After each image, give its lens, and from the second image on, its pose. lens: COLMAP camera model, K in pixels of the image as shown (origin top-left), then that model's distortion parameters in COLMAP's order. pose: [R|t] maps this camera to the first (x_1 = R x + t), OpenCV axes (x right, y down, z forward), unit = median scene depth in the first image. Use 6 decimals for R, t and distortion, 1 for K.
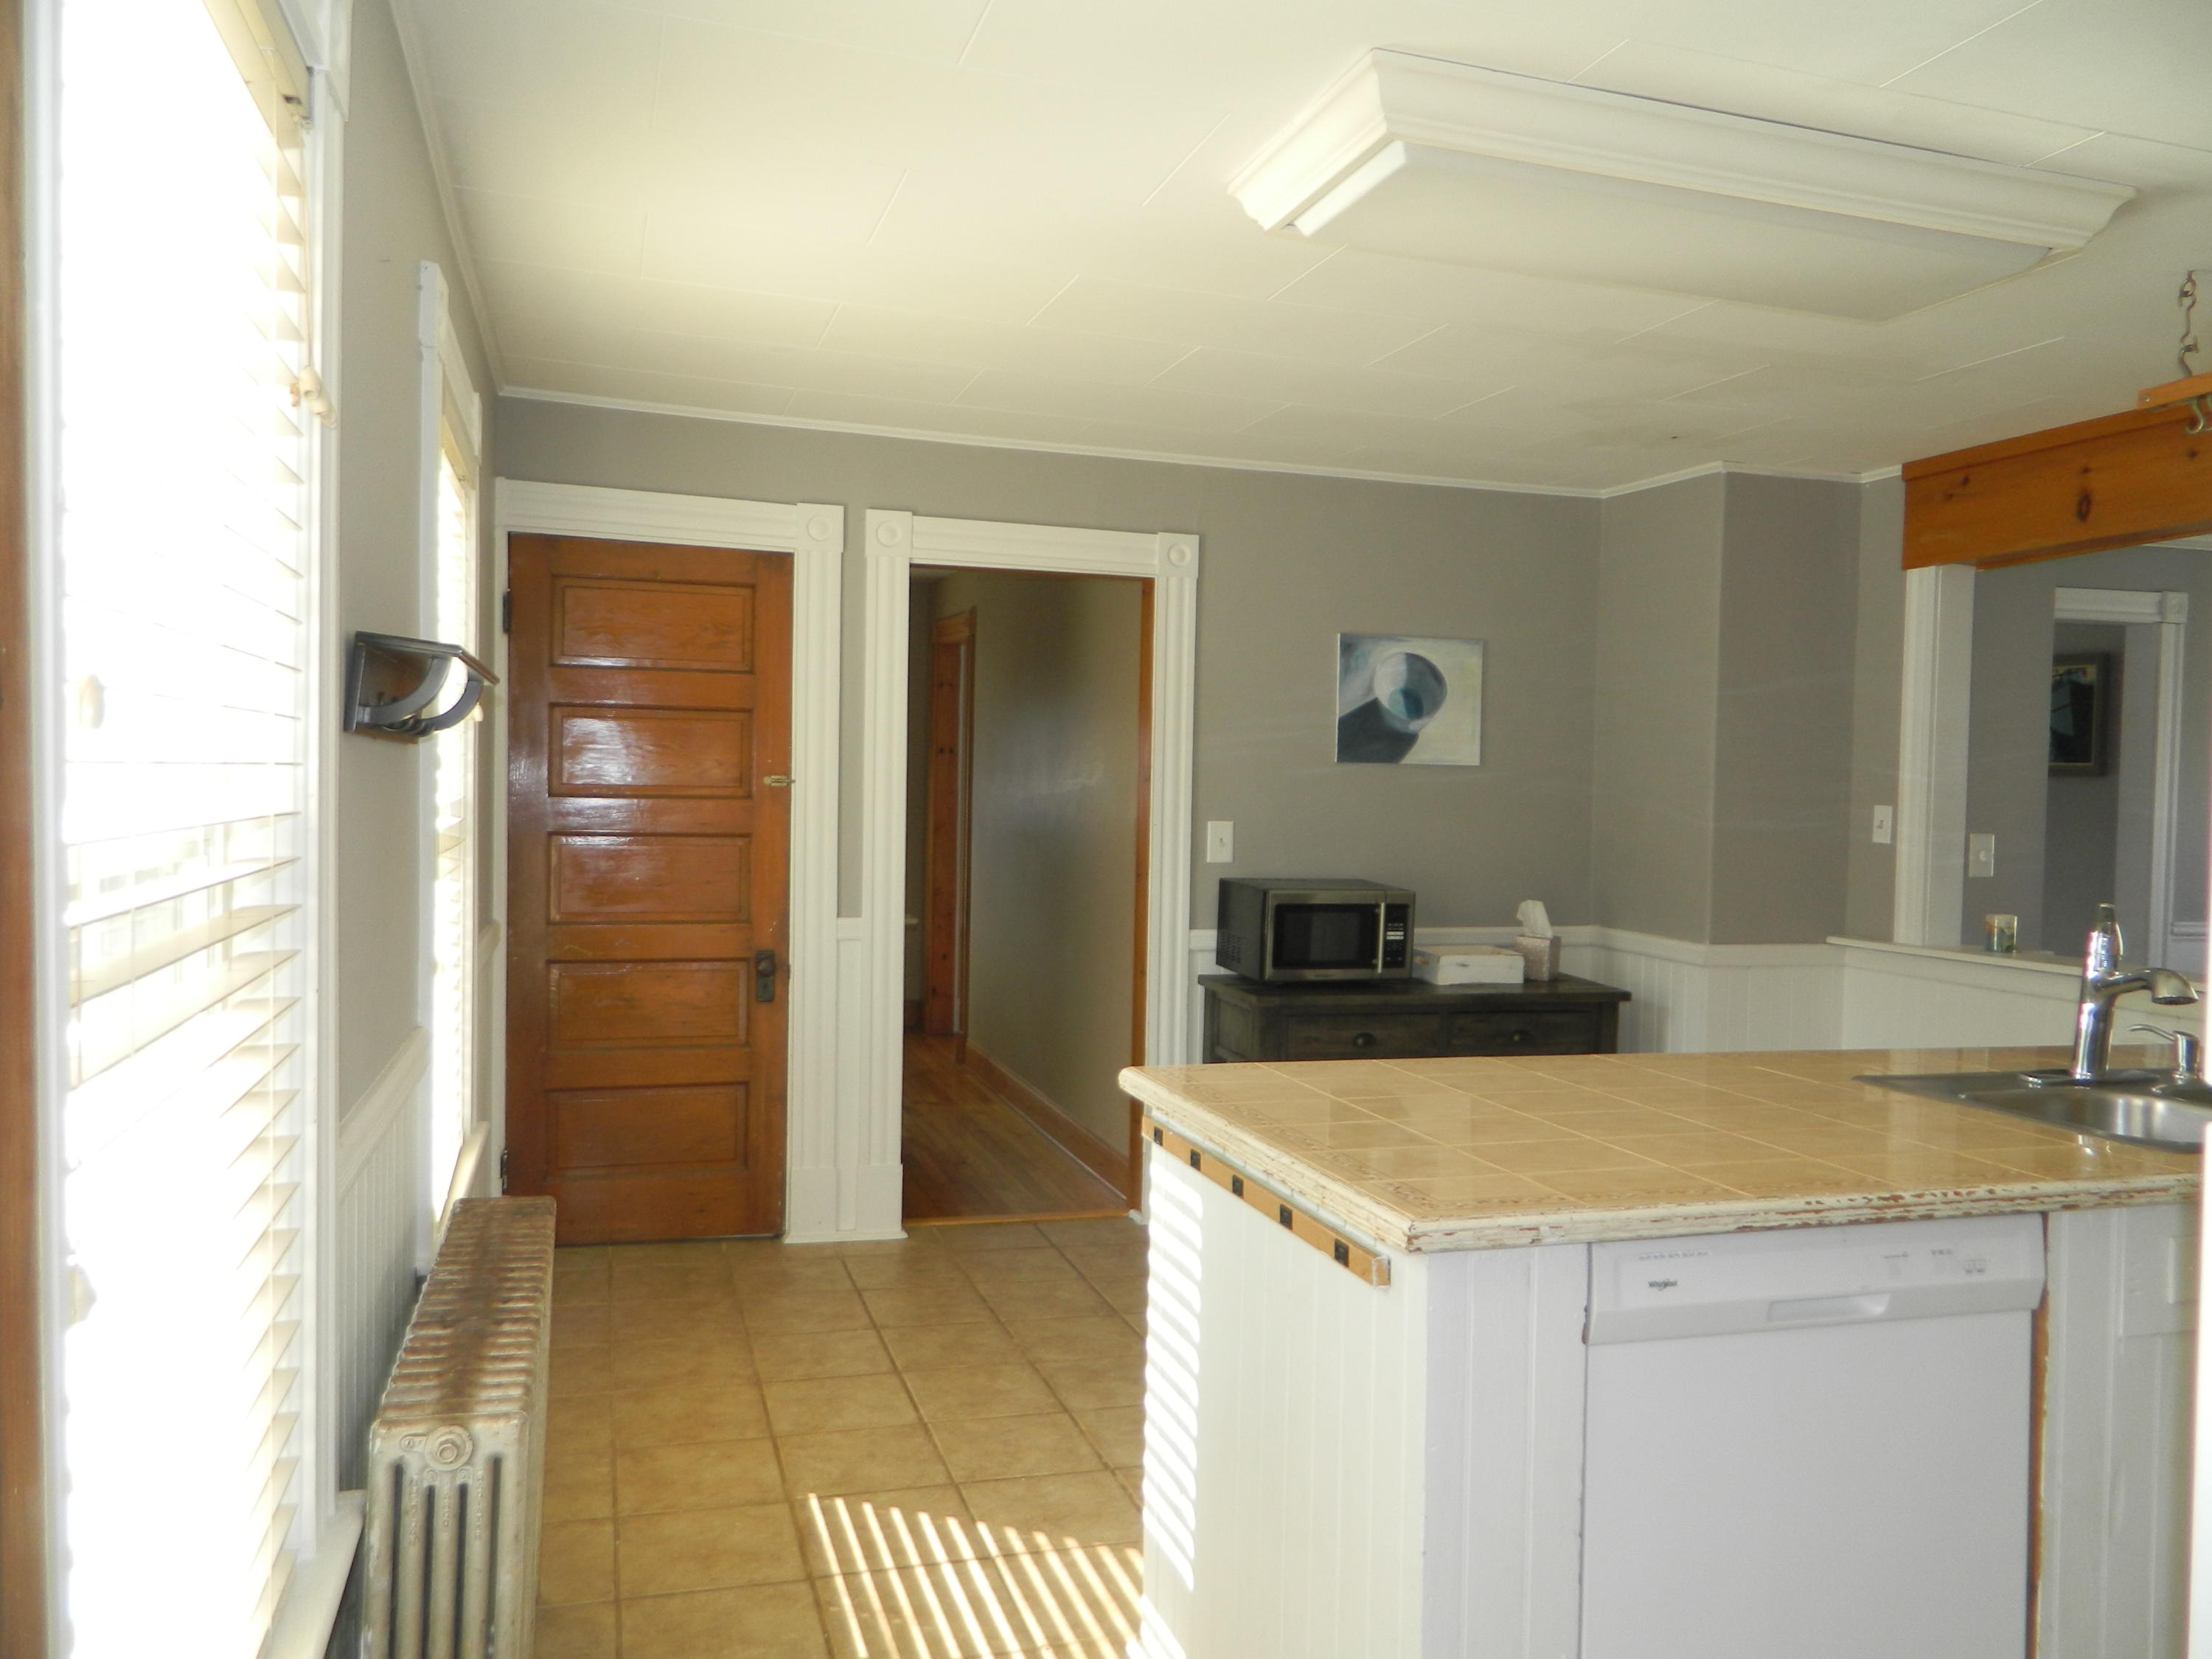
lens RADIAL K [[1667.3, 0, 1106.0], [0, 1667.3, 829.5], [0, 0, 1]] dist [-0.003970, -0.000409]
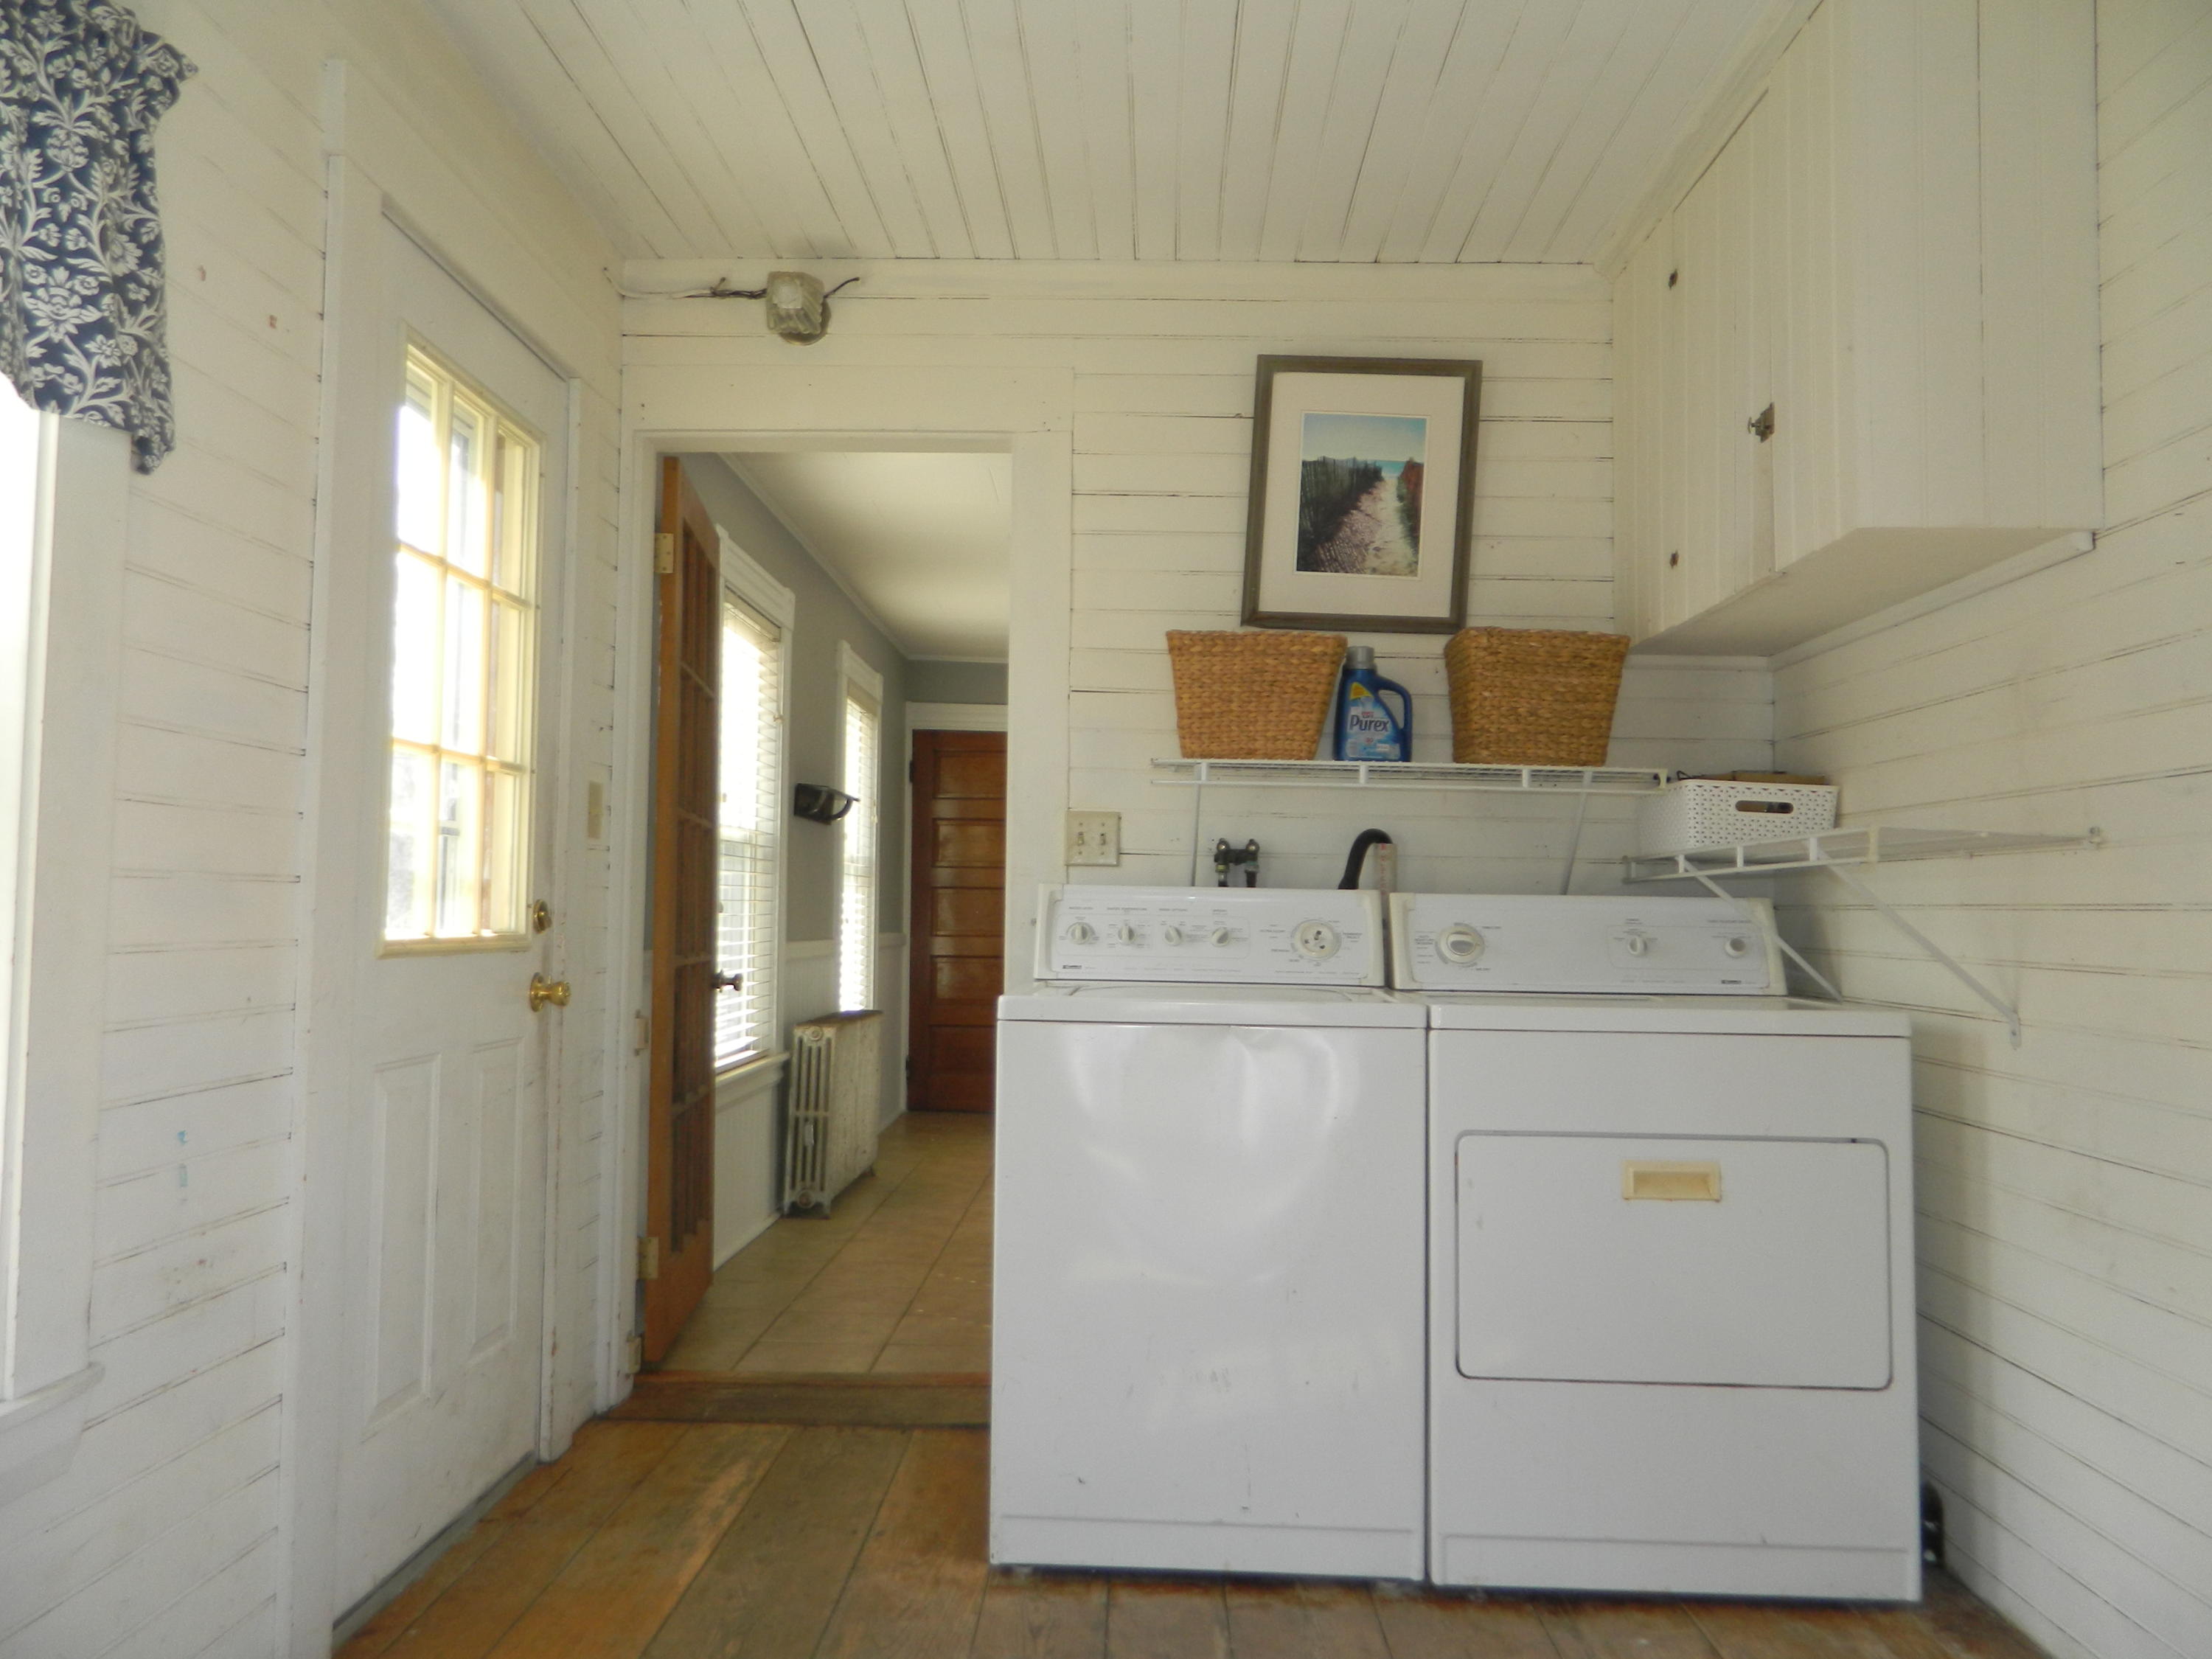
lens RADIAL K [[1667.3, 0, 1106.0], [0, 1667.3, 829.5], [0, 0, 1]] dist [-0.003970, -0.000409]
pose [[0.950336, -0.021491, -0.310483, 1.156512], [-0.003263, 0.996870, -0.078989, 0.226195], [0.311209, 0.076079, 0.947291, -1.925300]]
